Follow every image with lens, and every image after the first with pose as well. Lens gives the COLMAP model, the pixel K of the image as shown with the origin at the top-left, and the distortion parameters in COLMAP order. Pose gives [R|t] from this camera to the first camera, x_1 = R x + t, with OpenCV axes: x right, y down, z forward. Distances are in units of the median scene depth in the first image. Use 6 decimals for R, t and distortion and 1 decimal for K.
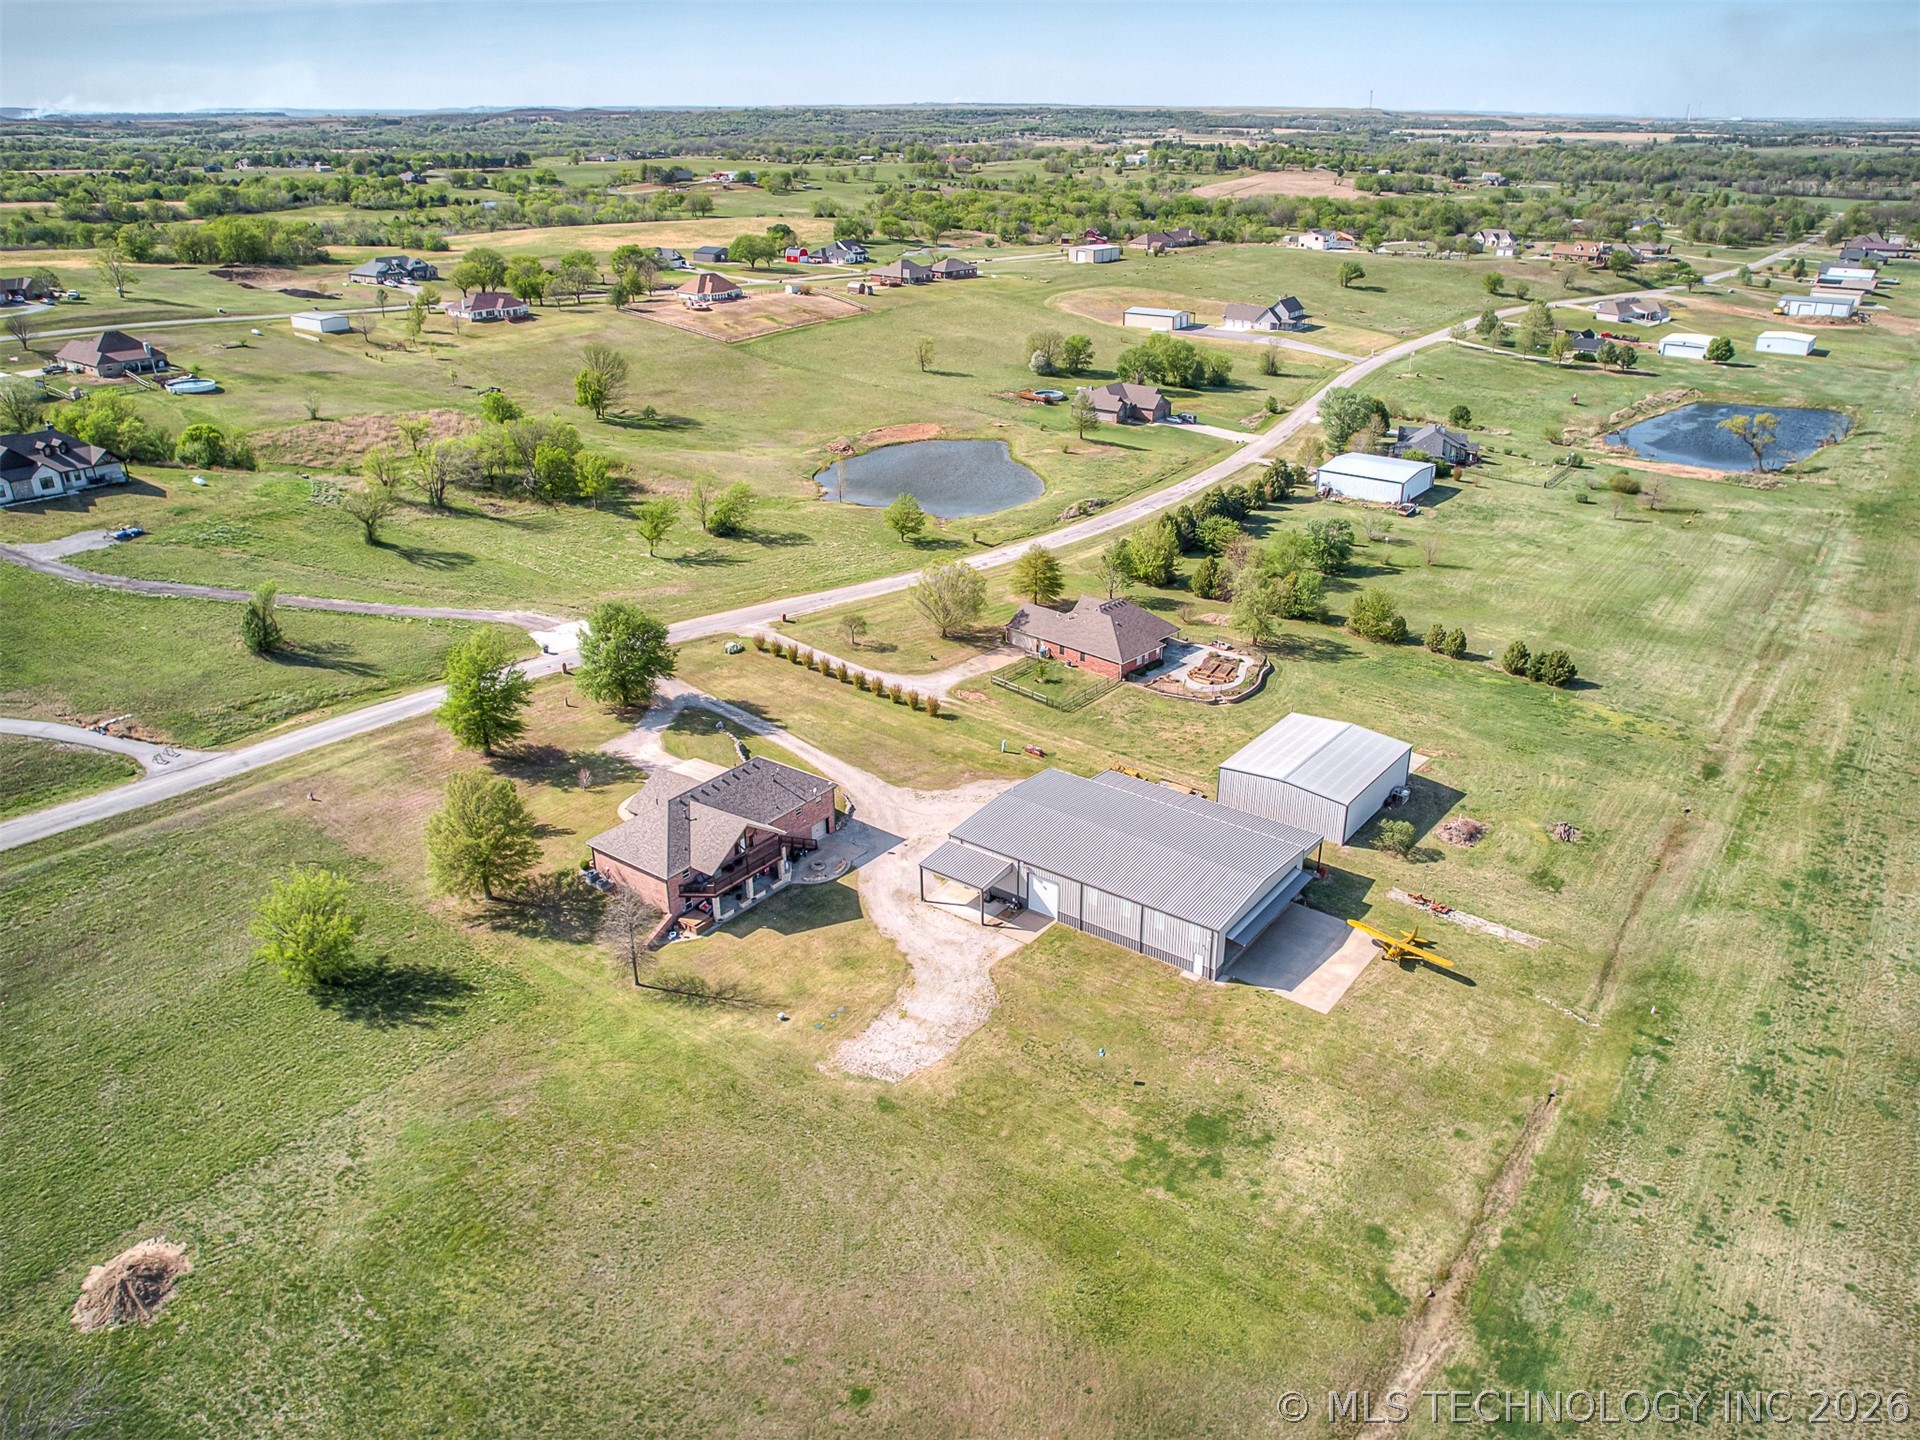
lens RADIAL K [[1367.9, 0, 981.6], [0, 1367.9, 724.2], [0, 0, 1]] dist [-0.073241, 0.062970]
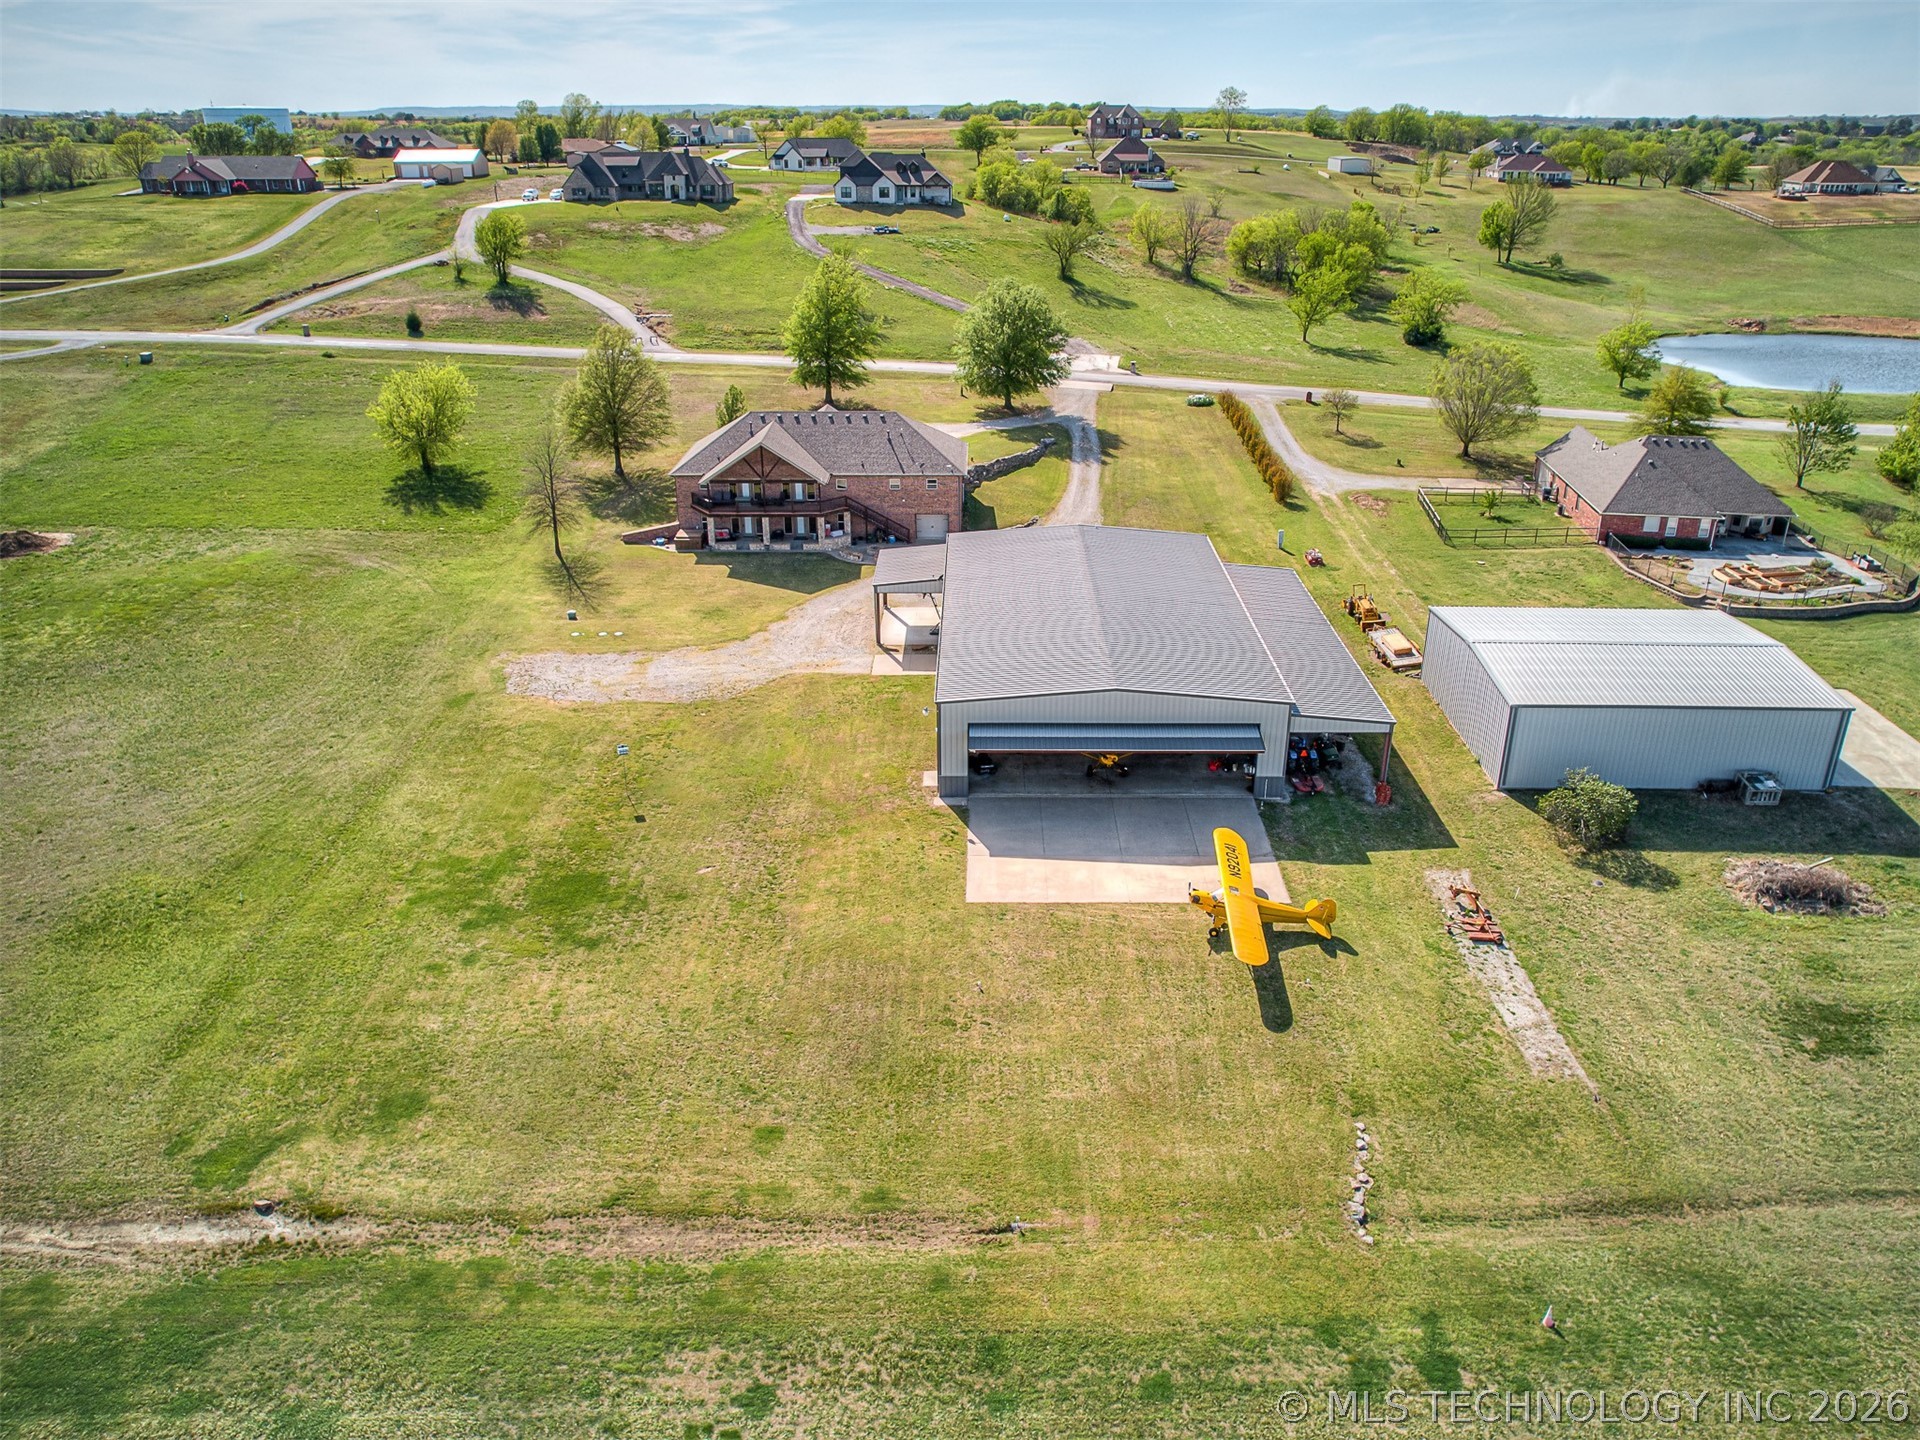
lens RADIAL K [[1359.7, 0, 993.9], [0, 1359.7, 722.2], [0, 0, 1]] dist [-0.061115, 0.040643]
pose [[0.597751, 0.334218, -0.728692, 0.473244], [-0.338032, 0.929277, 0.148928, 0.051129], [0.726931, 0.157299, 0.668452, 0.493171]]
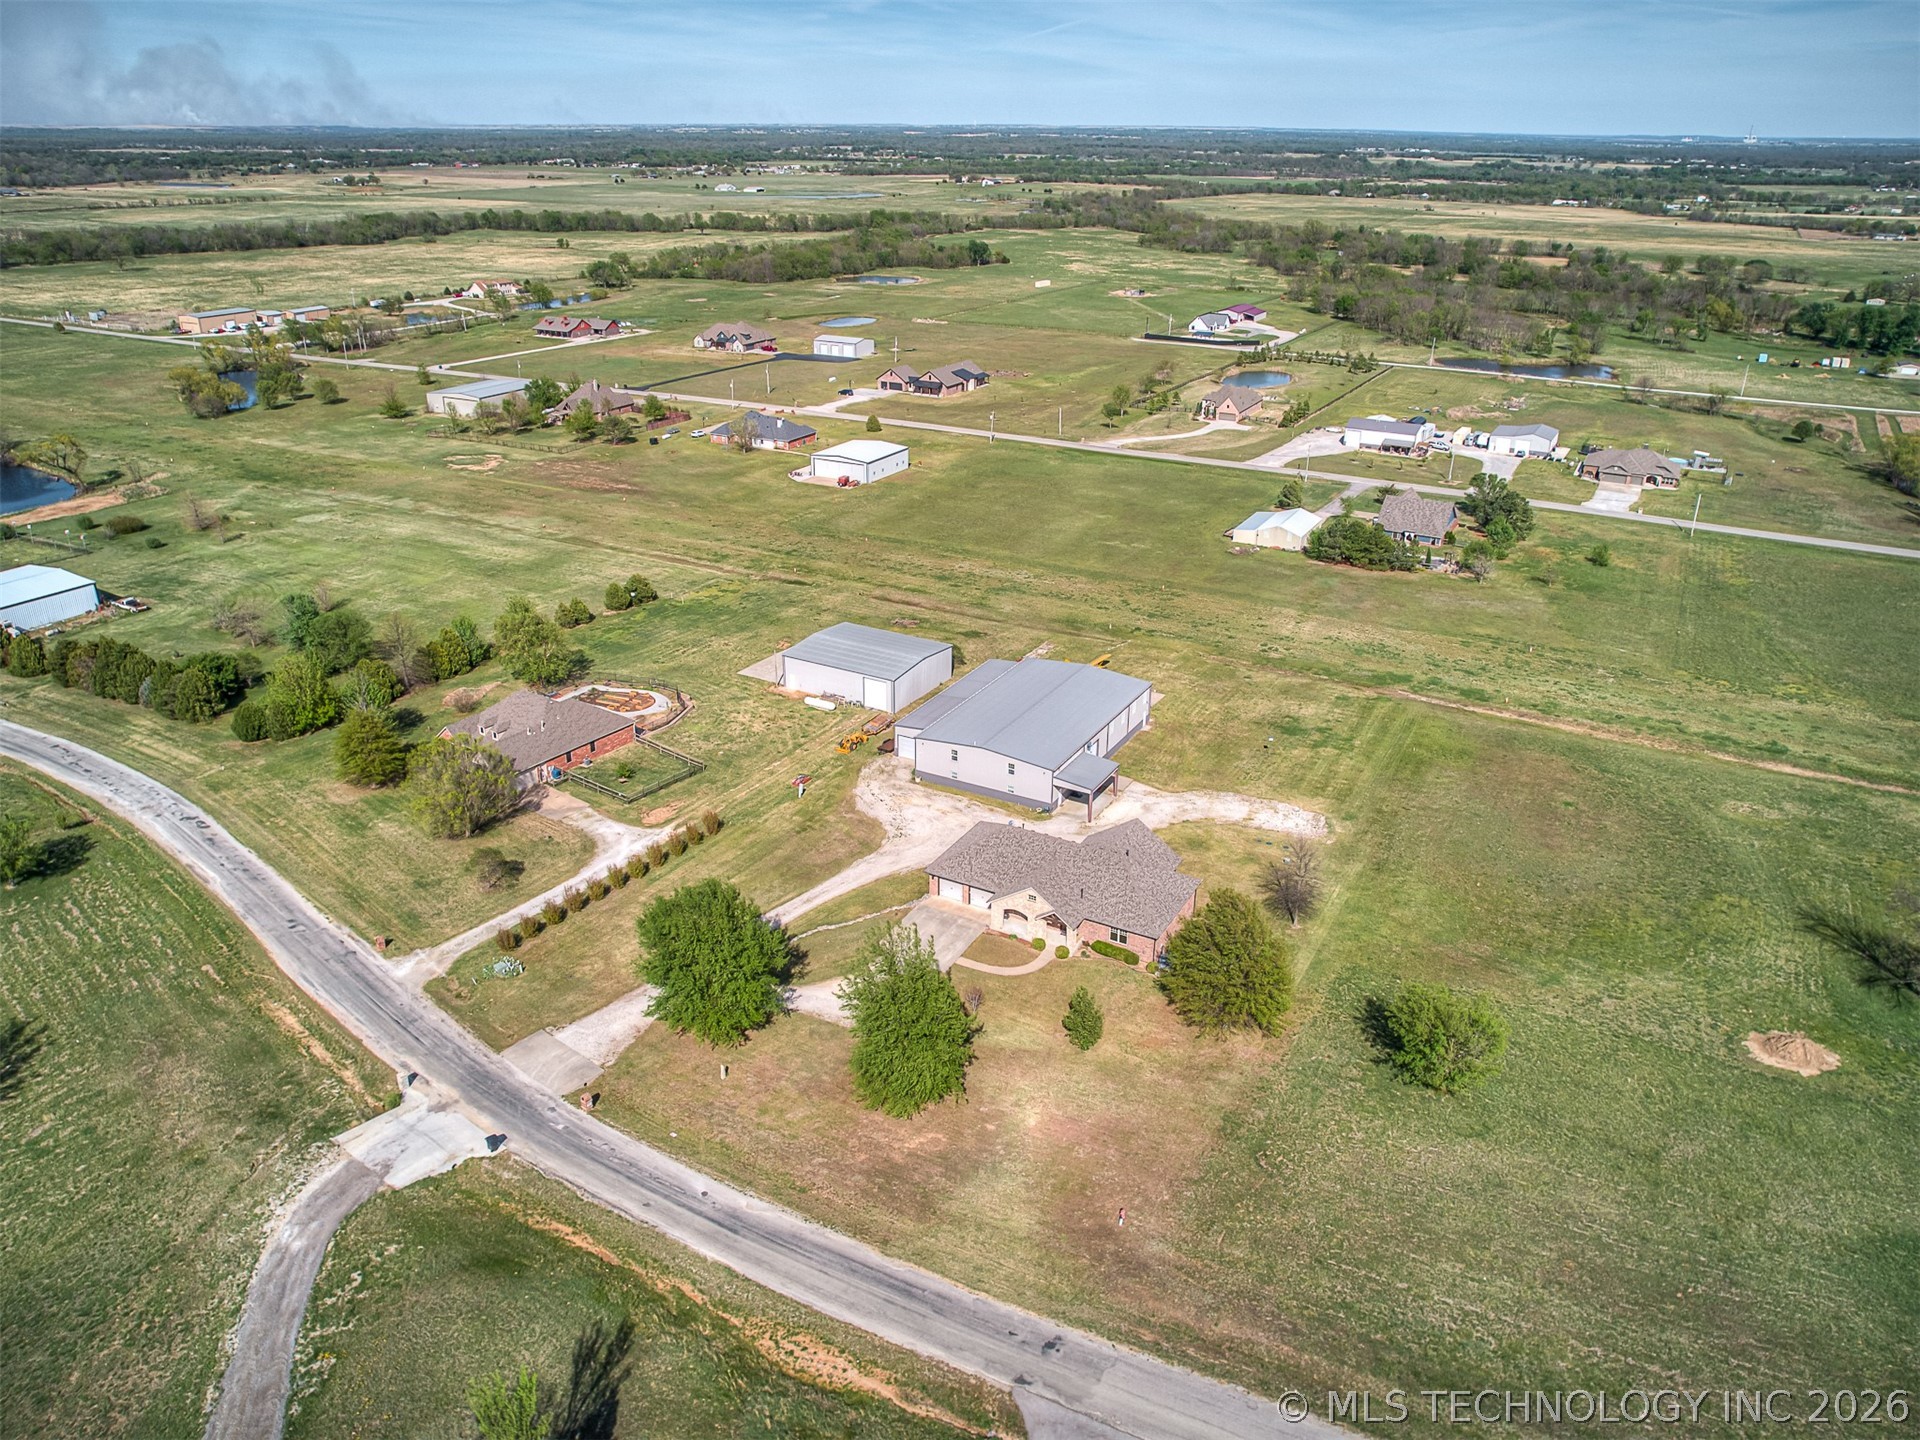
lens RADIAL K [[1386.5, 0, 960.0], [0, 1386.5, 720.0], [0, 0, 1]] dist [-0.075241, 0.060364]
pose [[-0.128131, -0.399377, 0.907789, -0.910530], [0.404958, 0.814482, 0.415485, -0.404916], [-0.905313, 0.420853, 0.057370, 0.868845]]
